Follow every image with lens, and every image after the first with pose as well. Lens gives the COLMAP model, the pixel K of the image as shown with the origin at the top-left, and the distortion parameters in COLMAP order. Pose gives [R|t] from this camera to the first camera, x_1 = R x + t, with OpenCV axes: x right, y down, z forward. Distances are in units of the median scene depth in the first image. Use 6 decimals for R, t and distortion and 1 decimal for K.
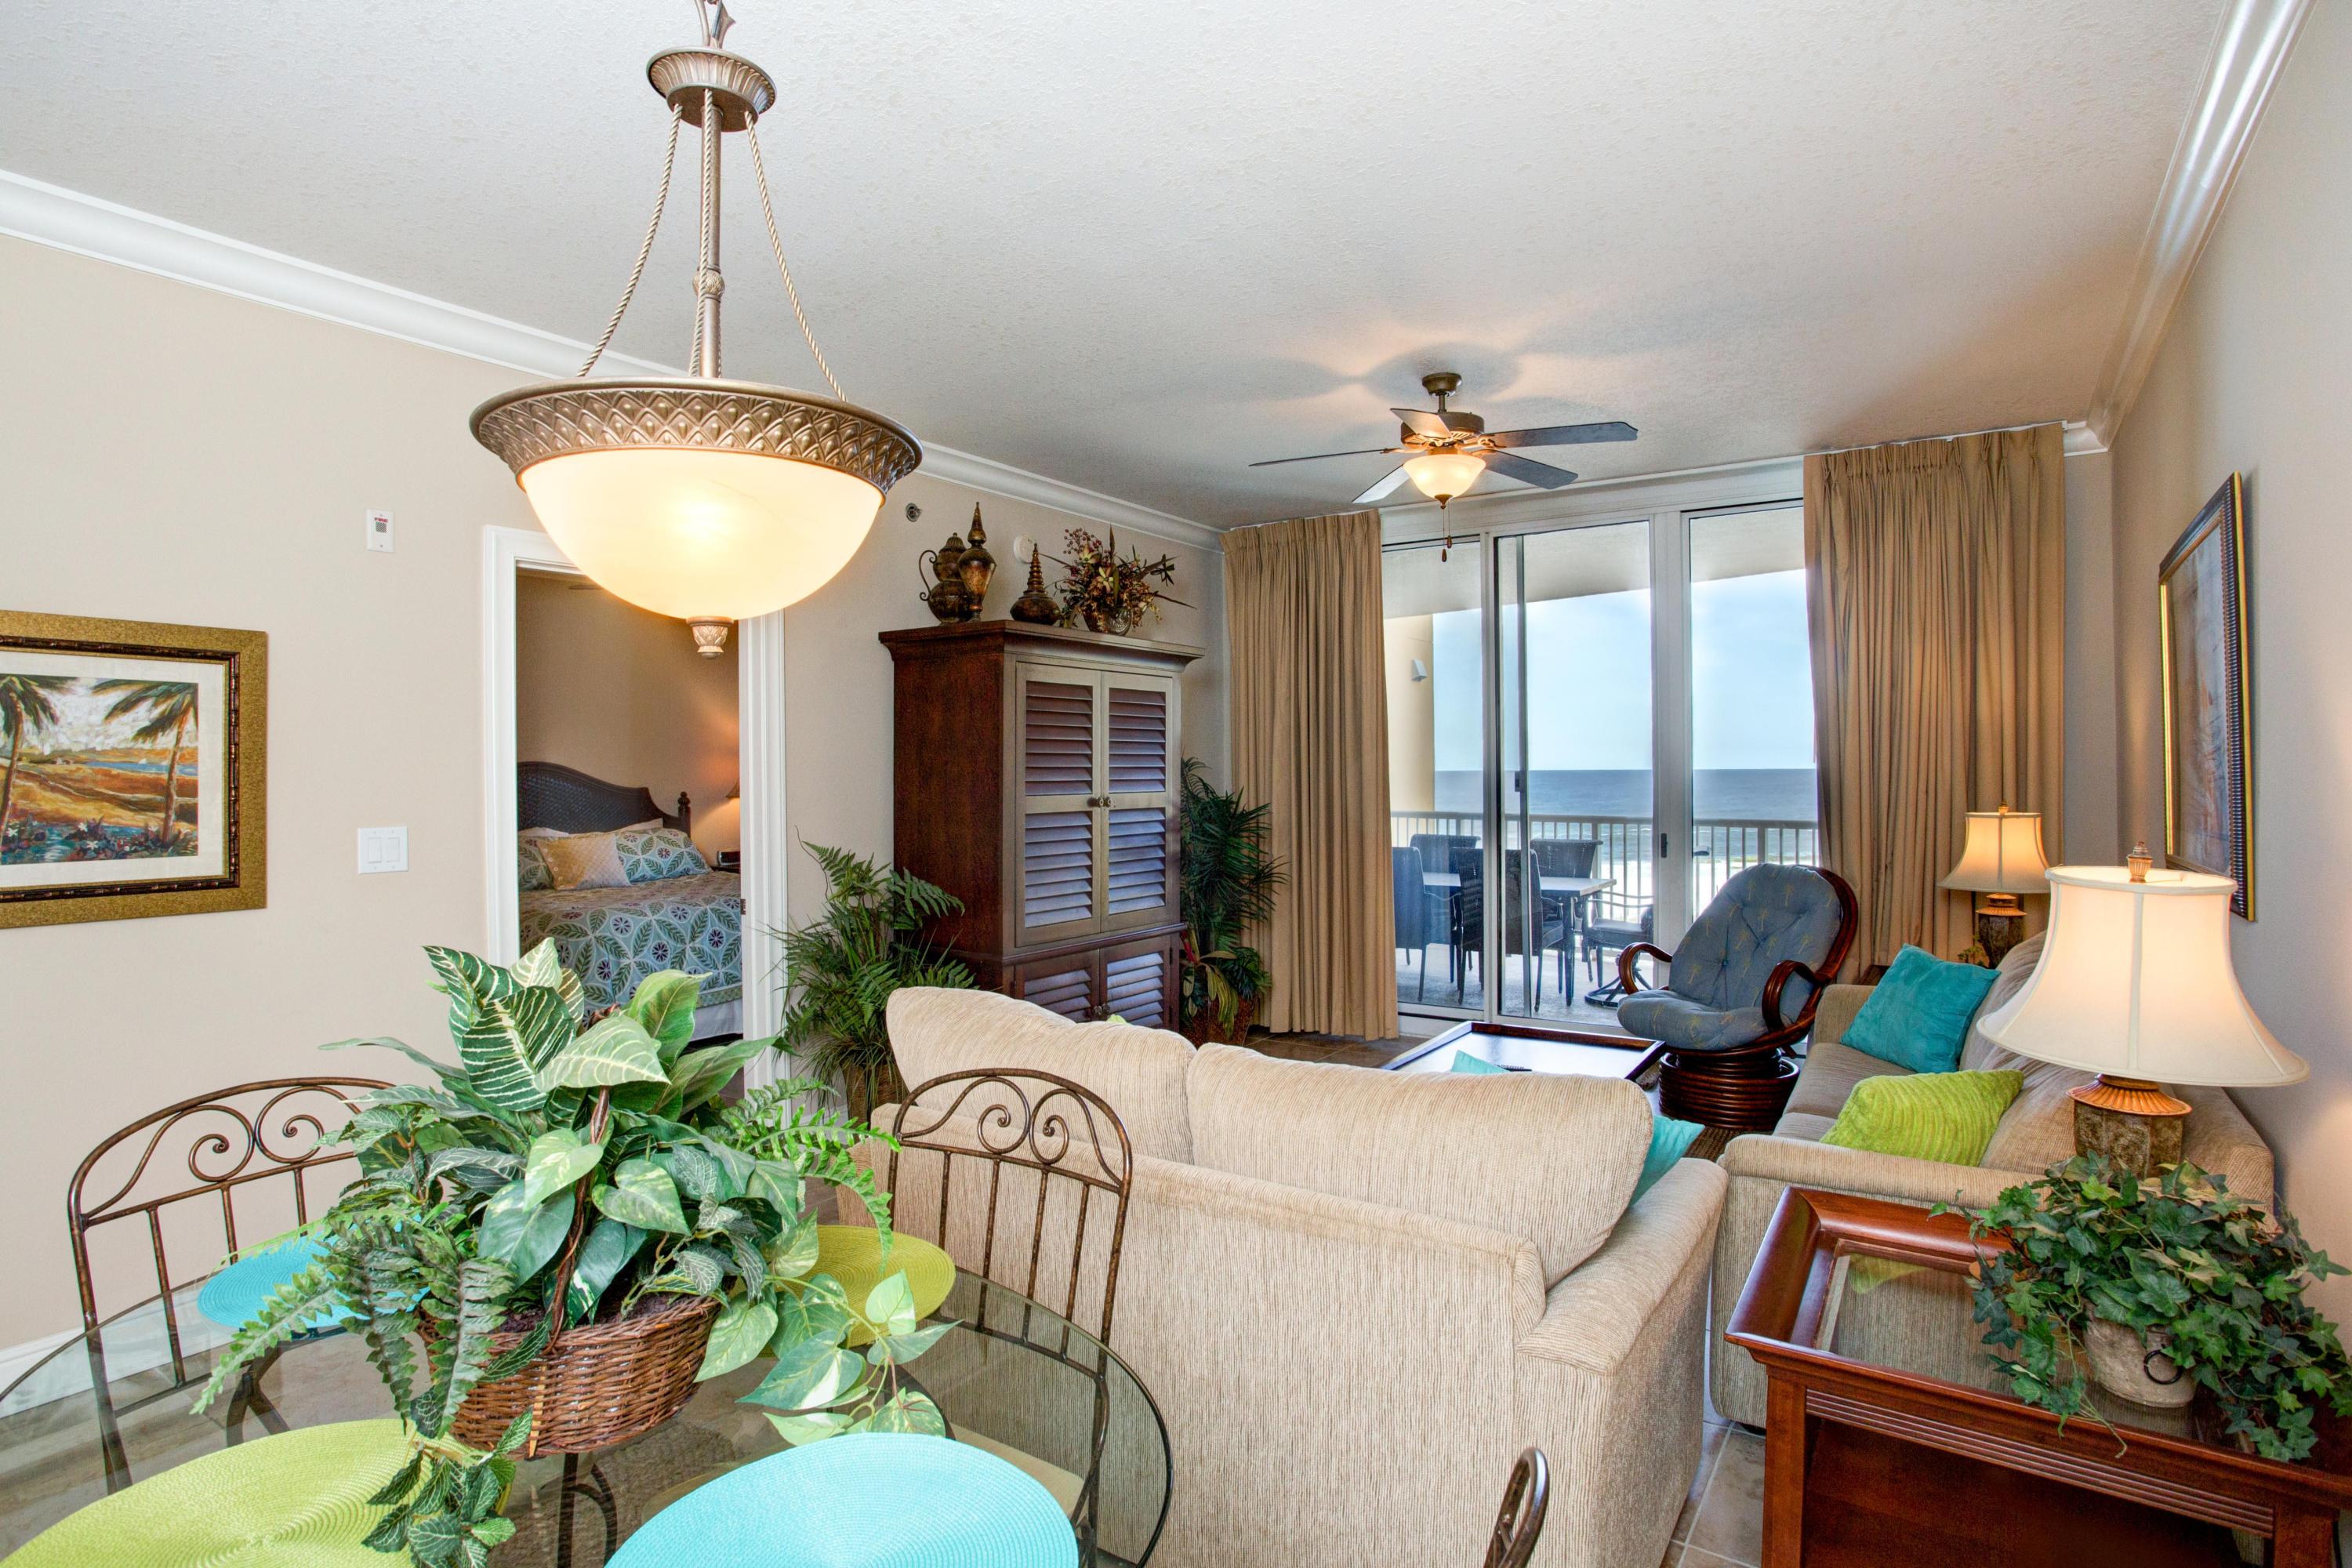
lens RADIAL K [[1277.0, 0, 1176.0], [0, 1277.0, 784.0], [0, 0, 1]] dist [-0.001494, 0.043090]
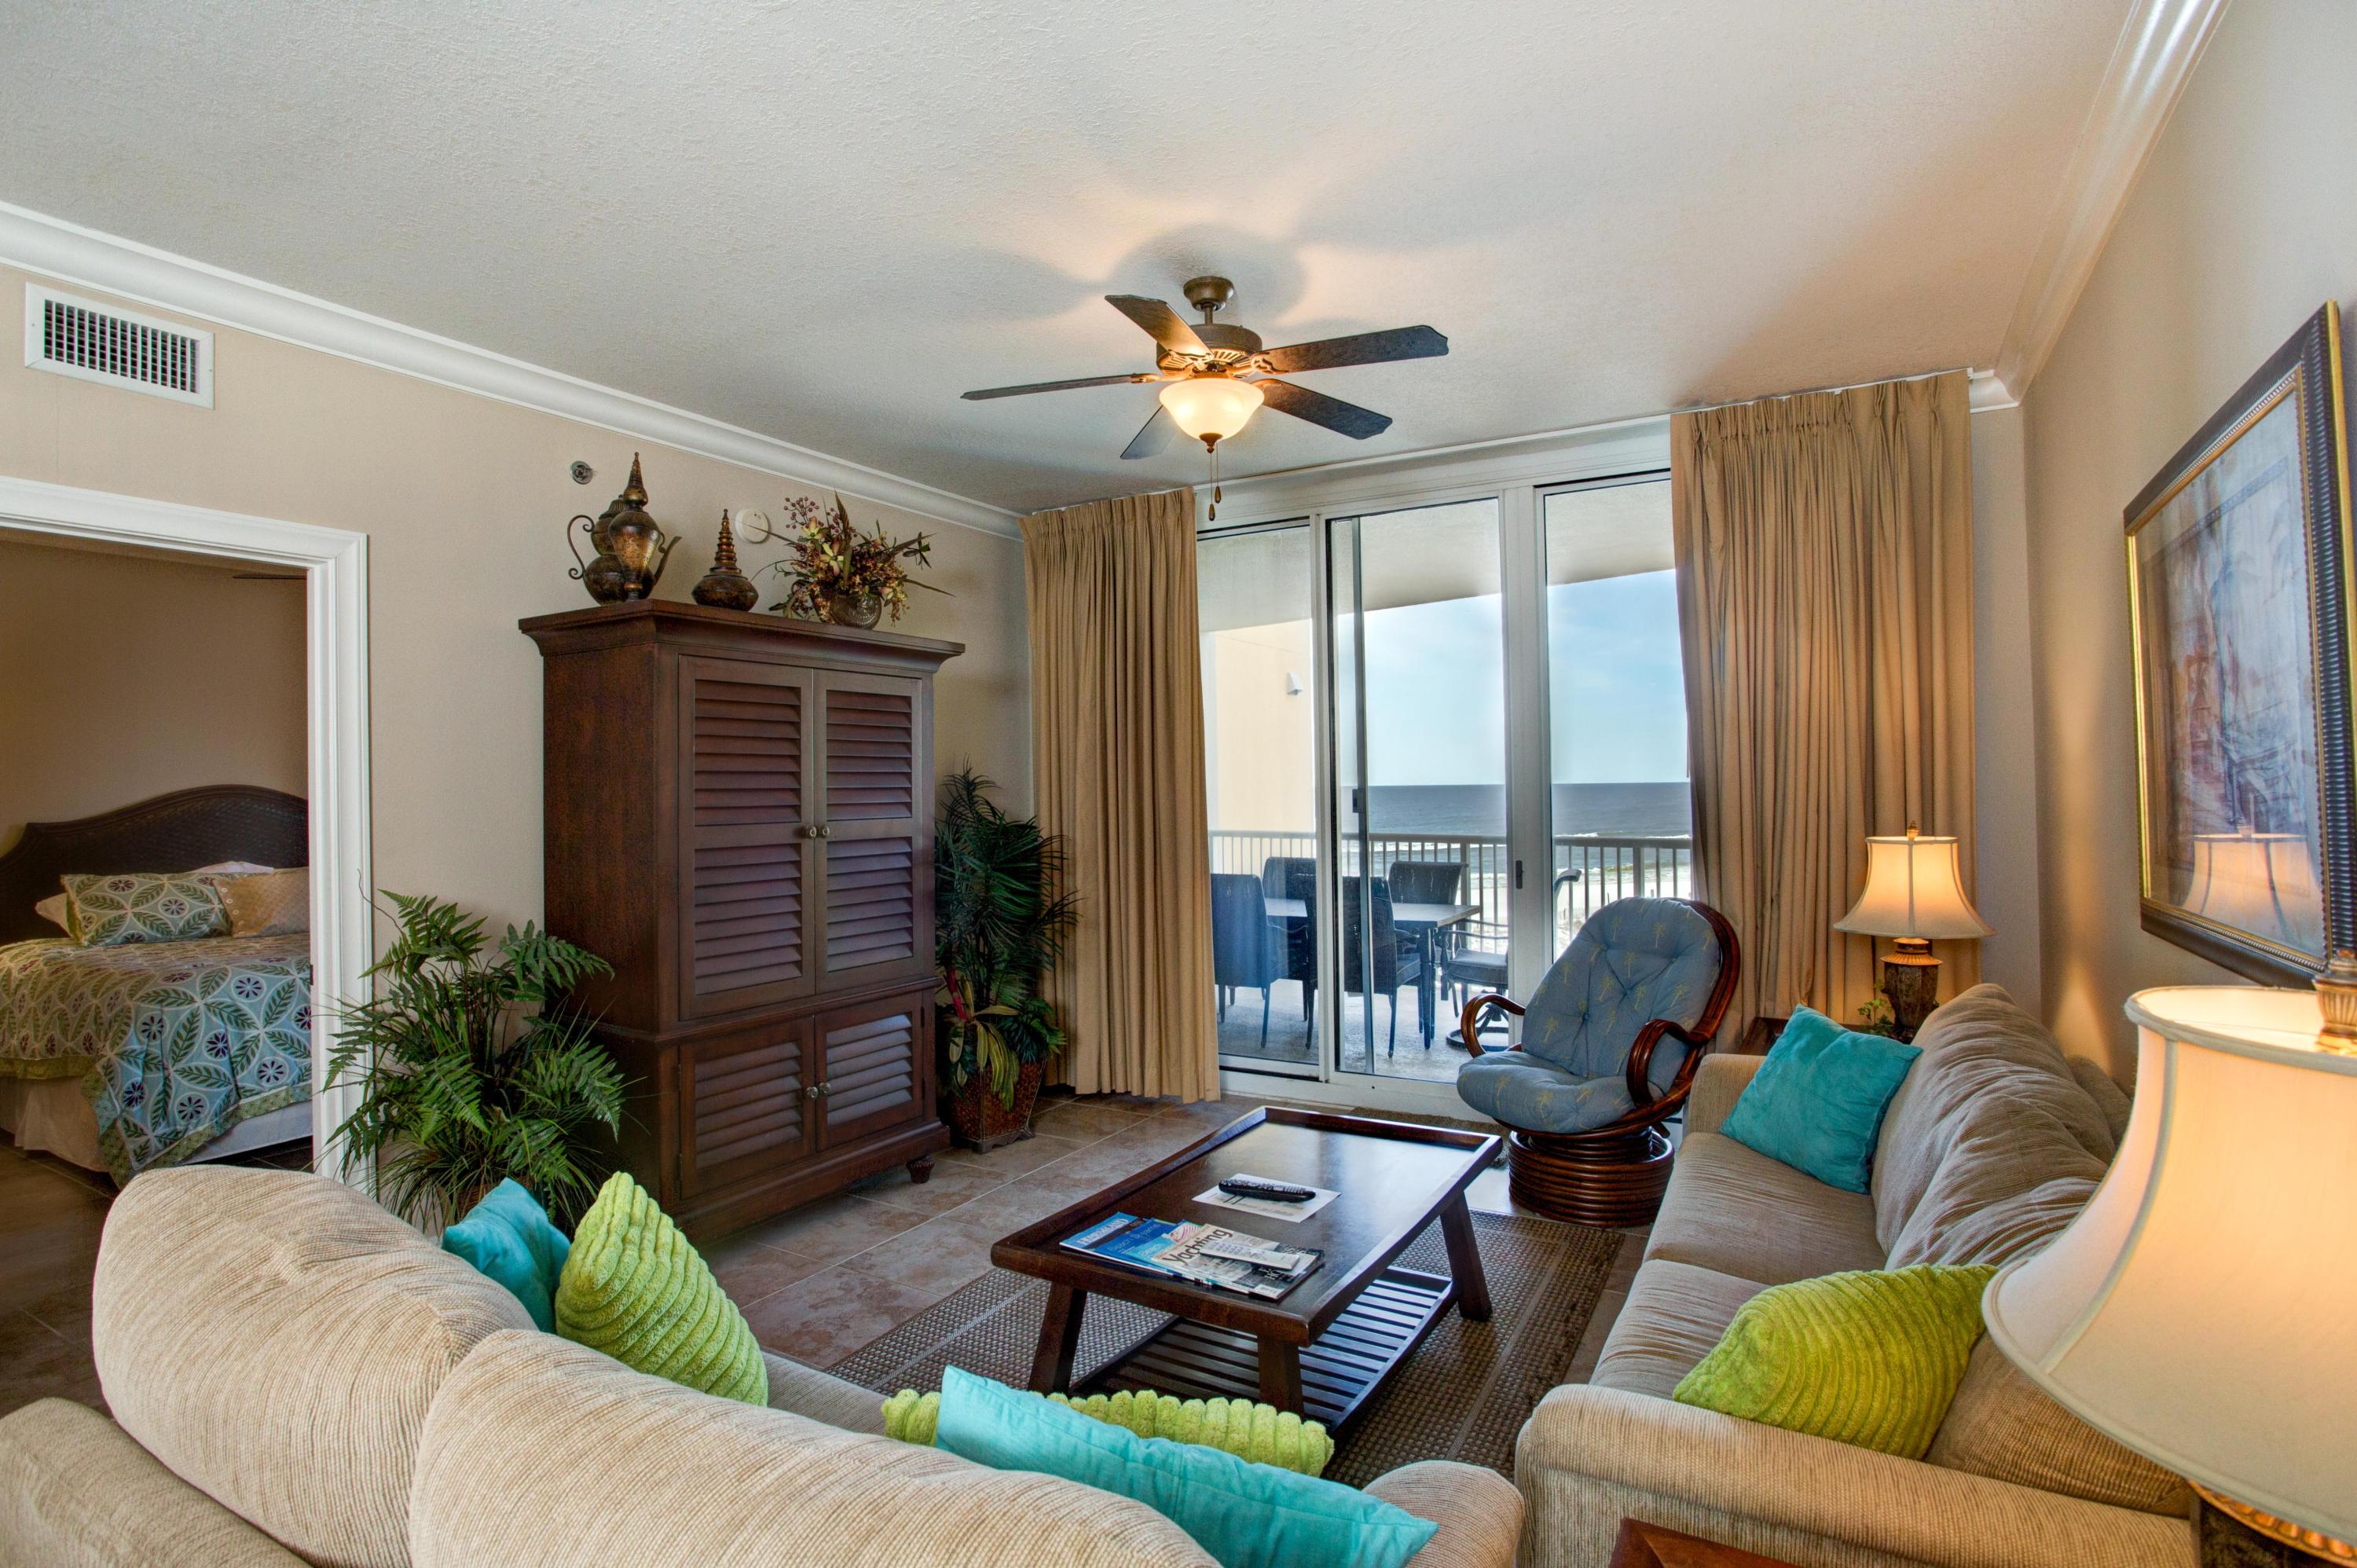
lens RADIAL K [[1162.8, 0, 1178.5], [0, 1162.8, 784.0], [0, 0, 1]] dist [-0.000323, 0.027040]
pose [[0.999146, -0.006797, 0.040745, 0.135379], [0.007328, 0.999890, -0.012892, -0.004542], [-0.040652, 0.013180, 0.999086, 0.252804]]
